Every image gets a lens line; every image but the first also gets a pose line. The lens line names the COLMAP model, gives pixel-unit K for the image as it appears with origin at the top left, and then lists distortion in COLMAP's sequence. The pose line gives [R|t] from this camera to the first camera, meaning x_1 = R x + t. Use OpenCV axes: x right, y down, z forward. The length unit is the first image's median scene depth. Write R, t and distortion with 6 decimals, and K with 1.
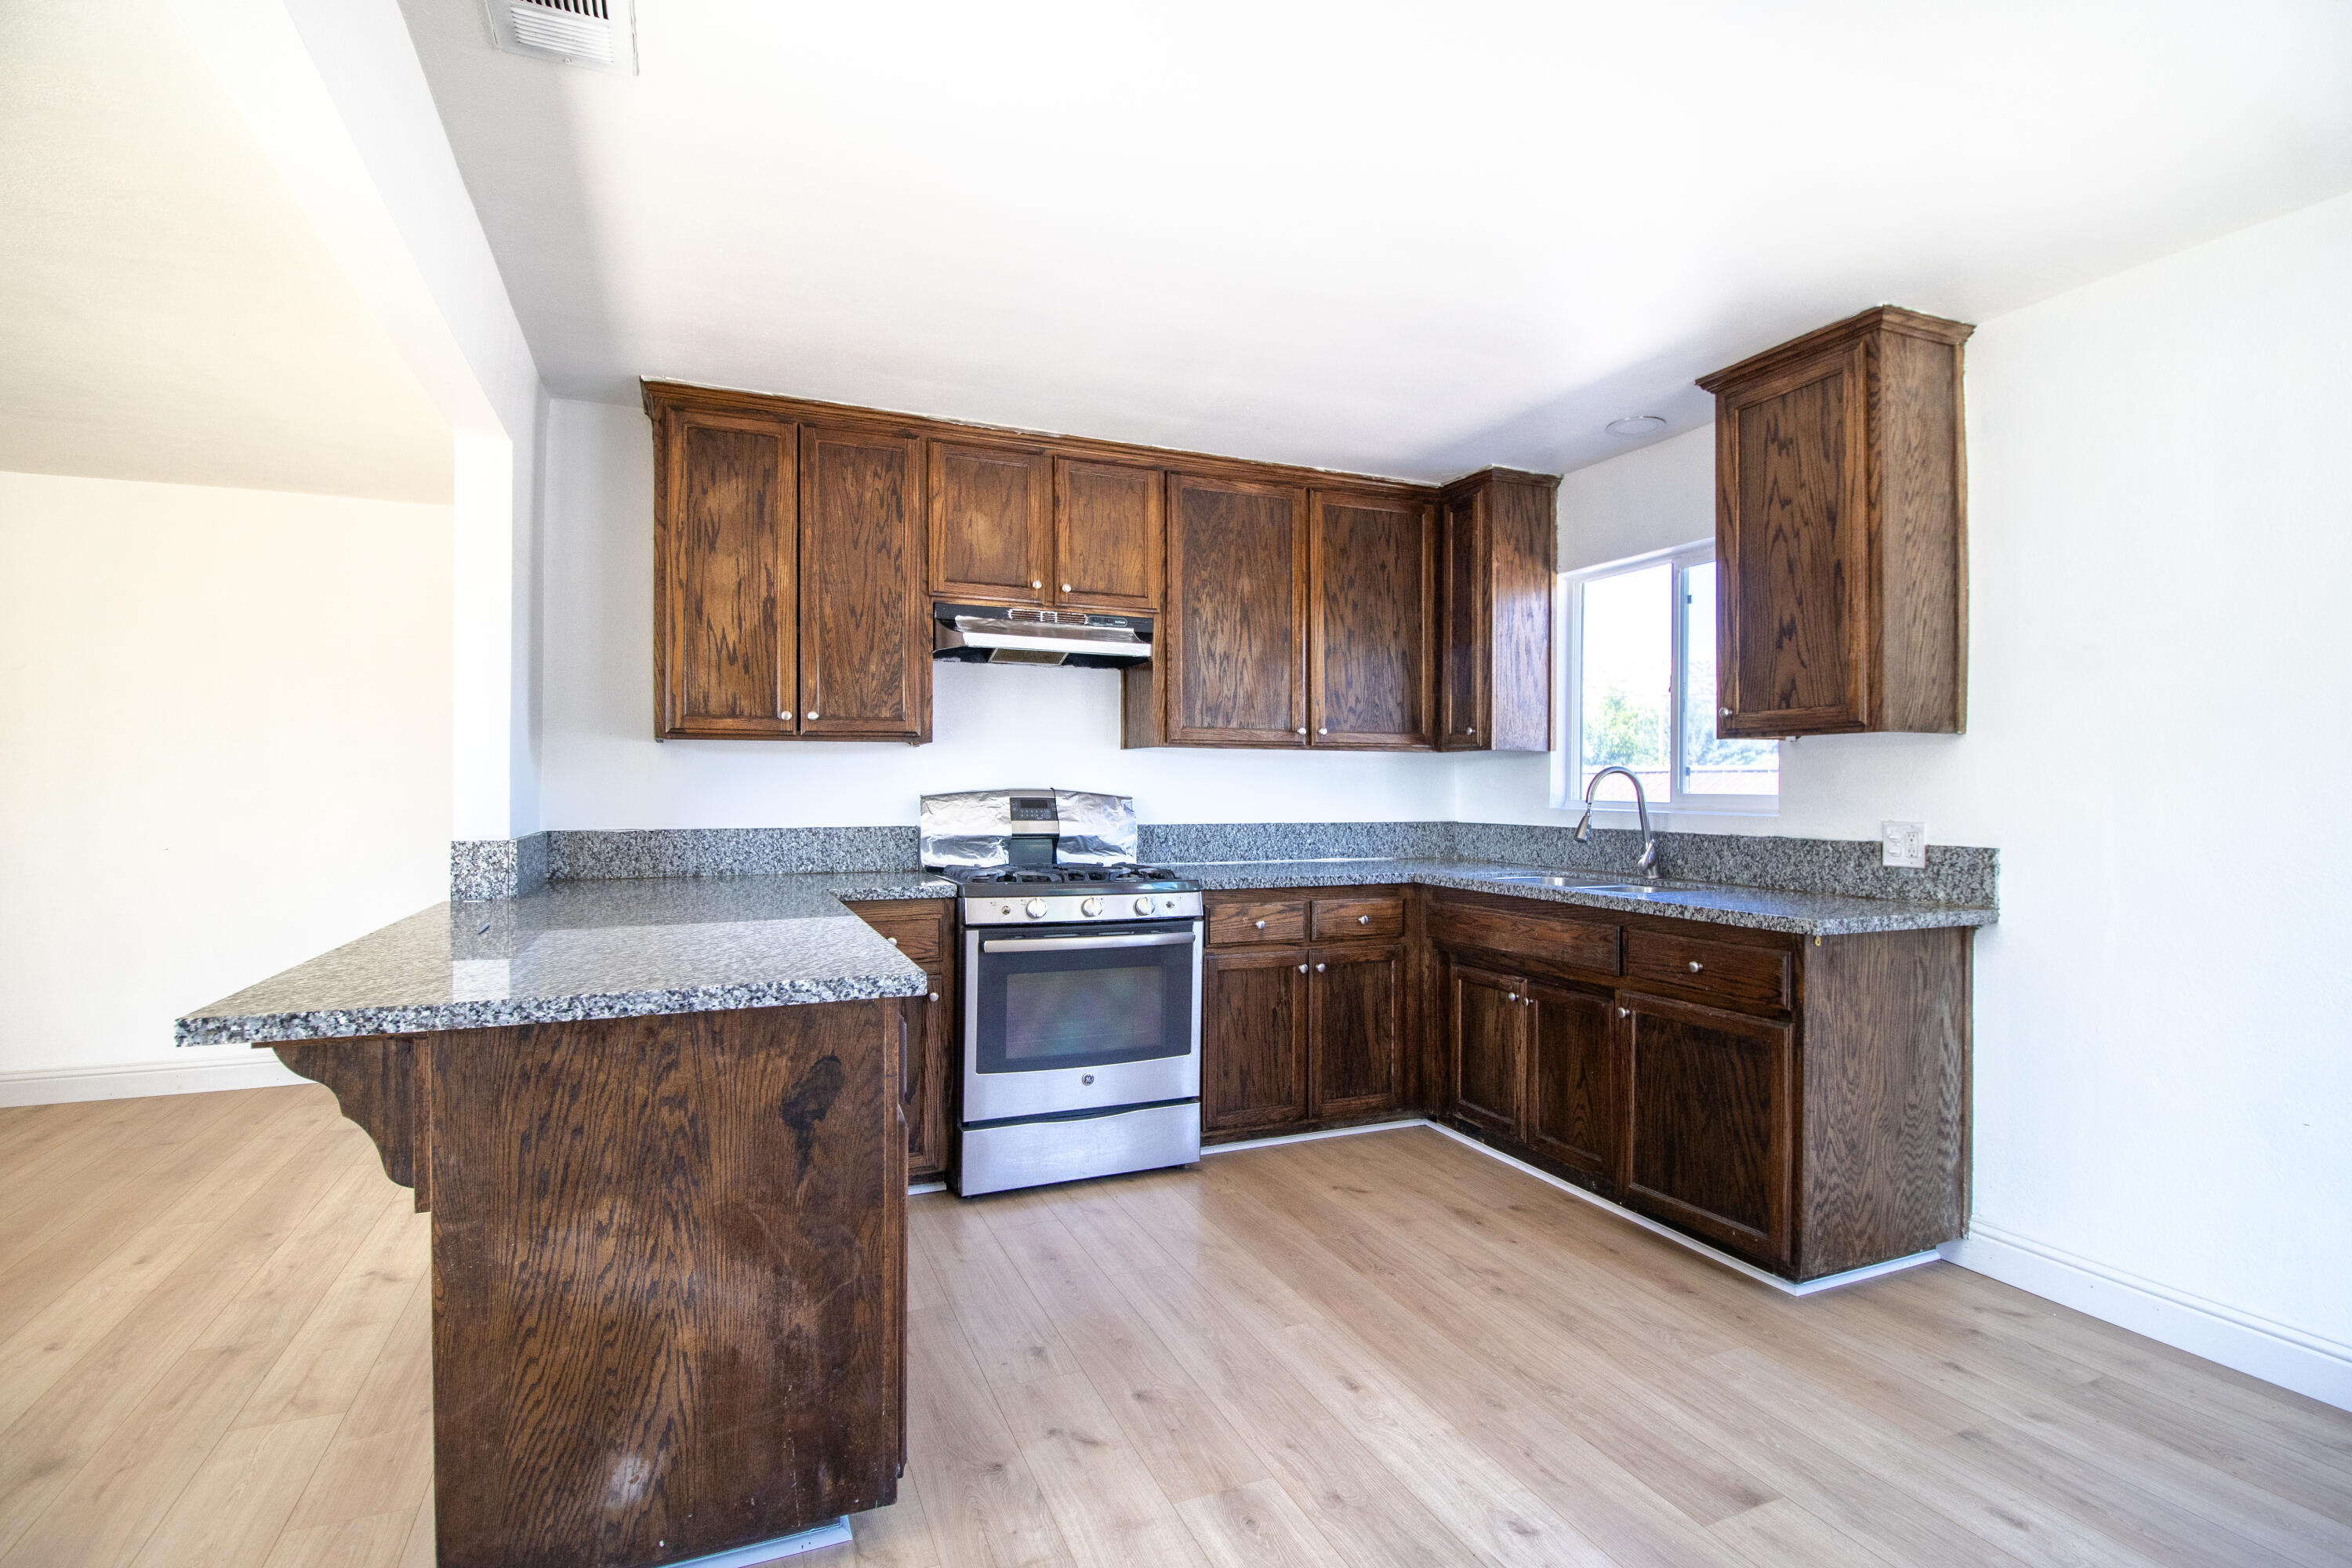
lens RADIAL K [[1108.5, 0, 1161.3], [0, 1108.5, 781.9], [0, 0, 1]] dist [-0.000723, -0.012846]
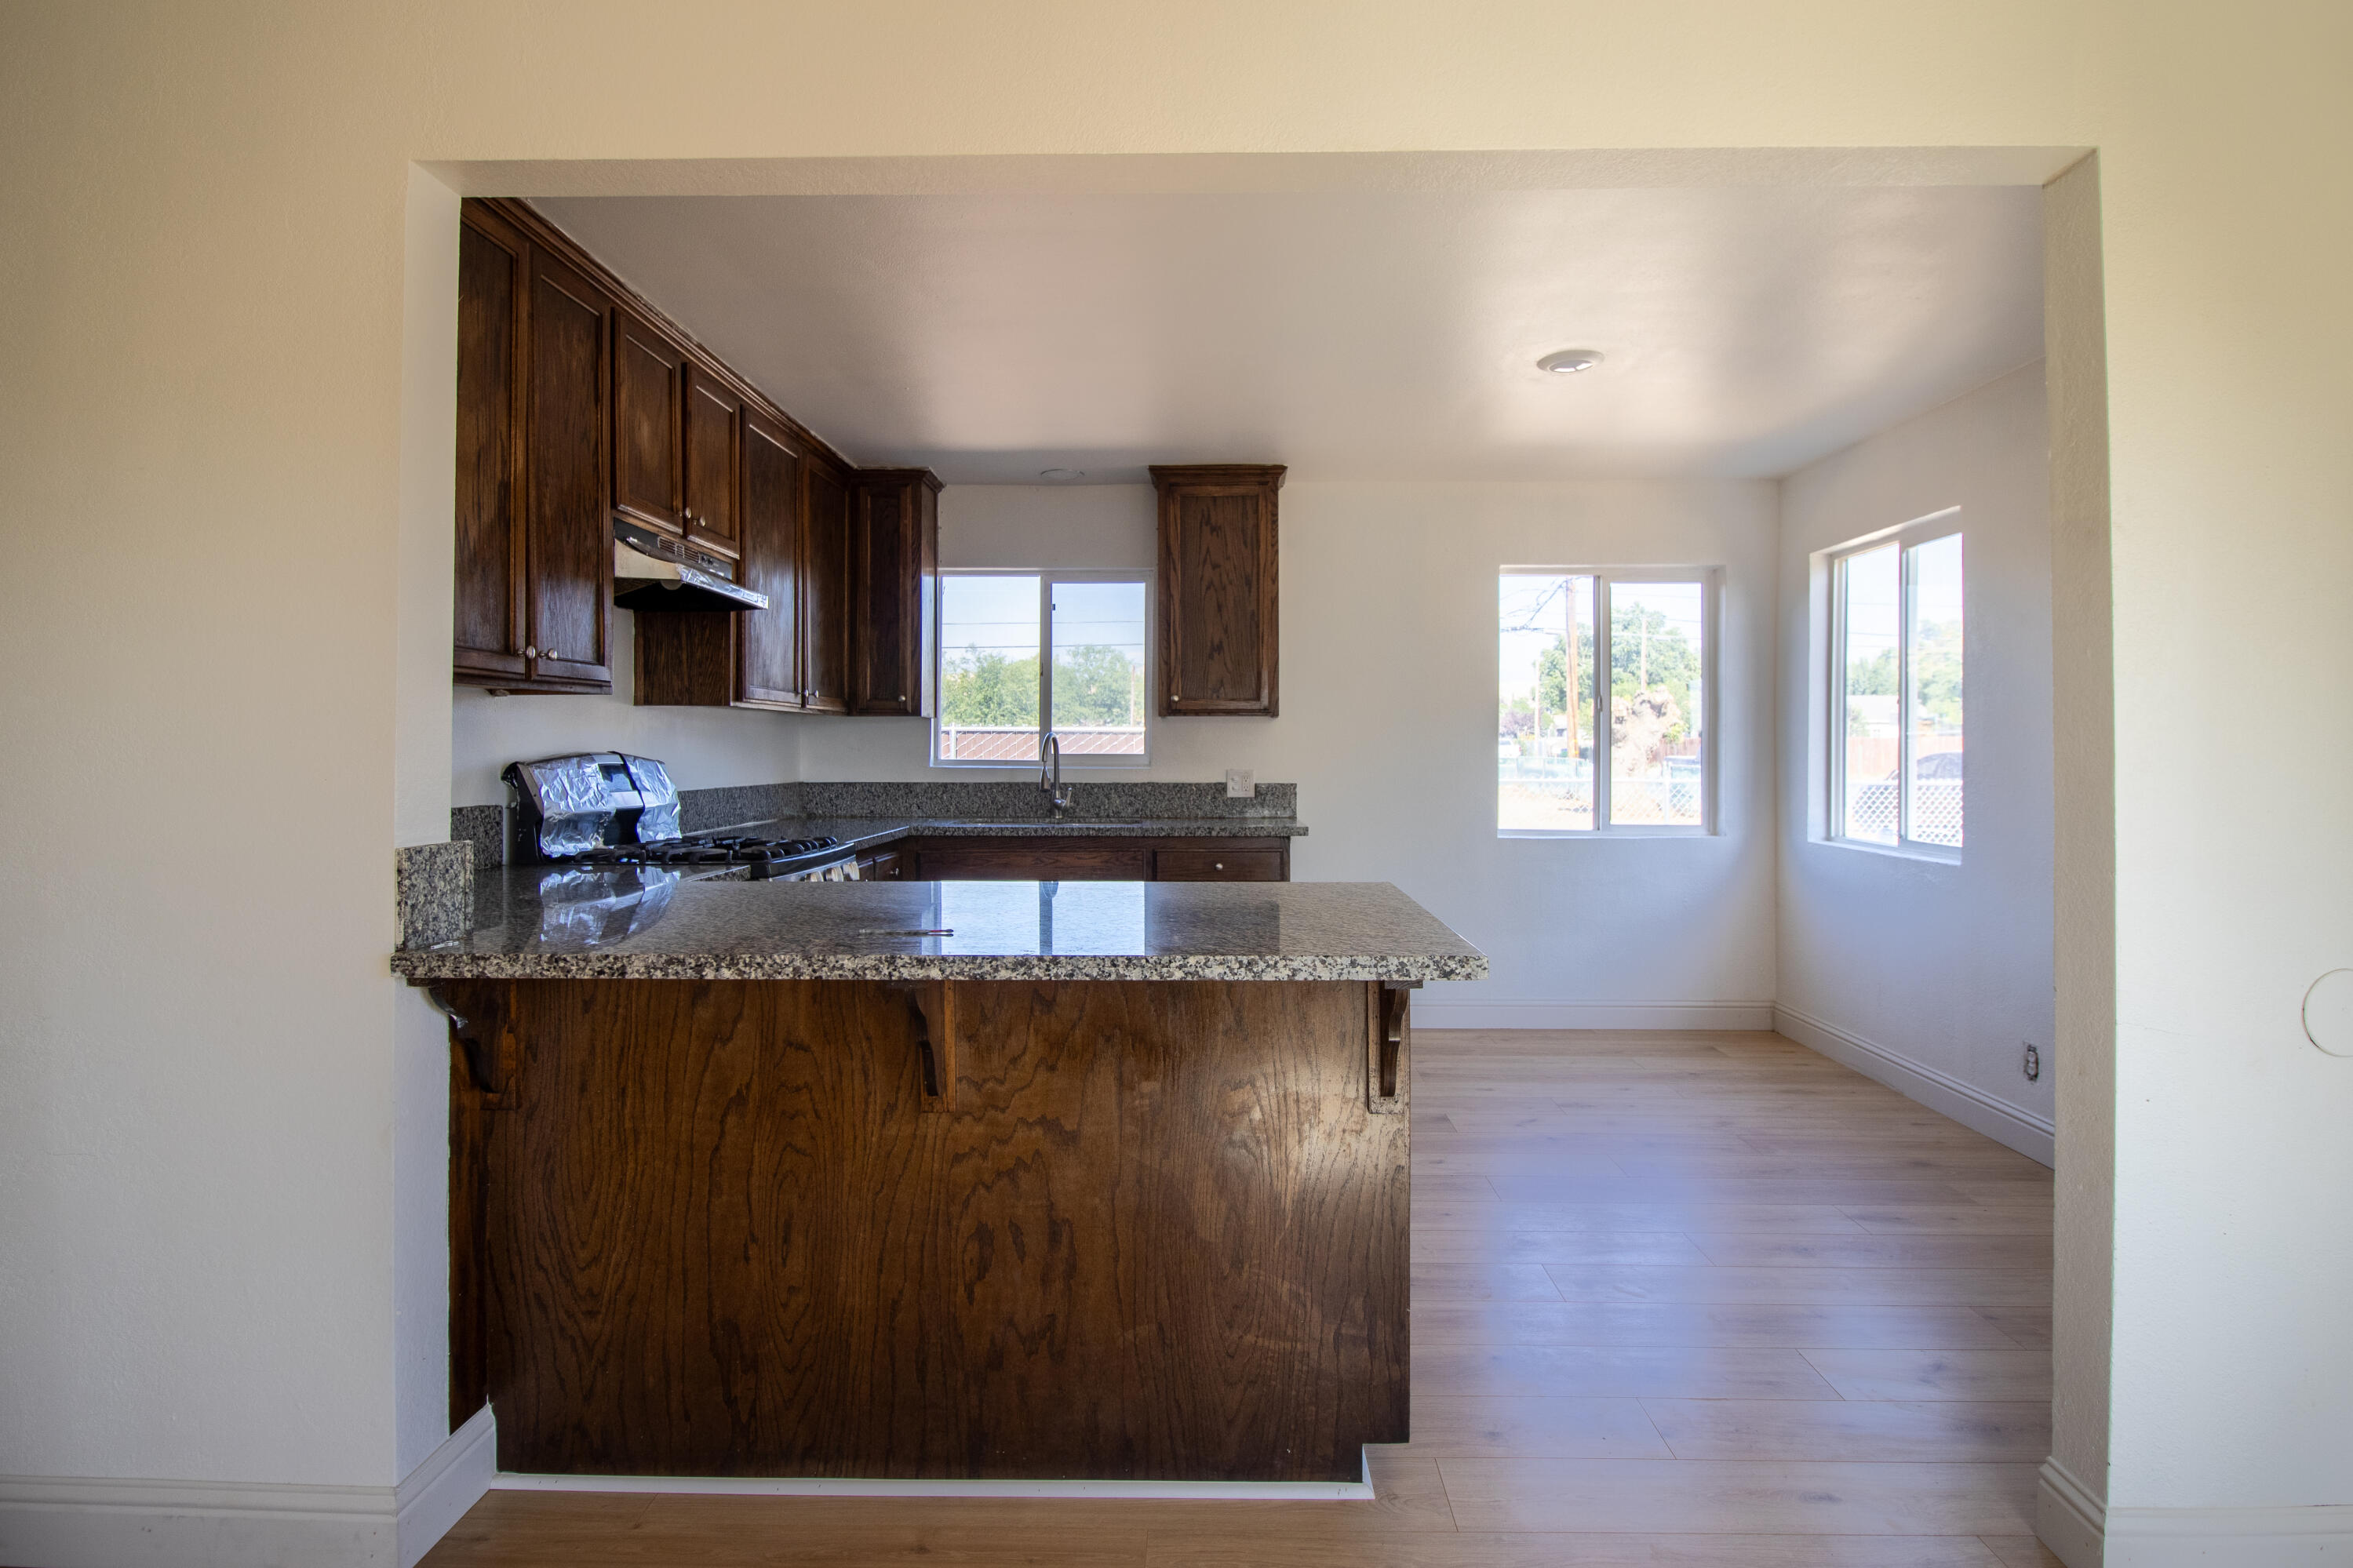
lens RADIAL K [[1185.7, 0, 1183.8], [0, 1185.7, 742.3], [0, 0, 1]] dist [-0.008954, -0.002361]
pose [[0.420972, 0.002230, 0.907071, -0.841494], [-0.004451, 0.999990, -0.000392, -0.003295], [-0.907062, -0.003873, 0.420978, 0.294364]]
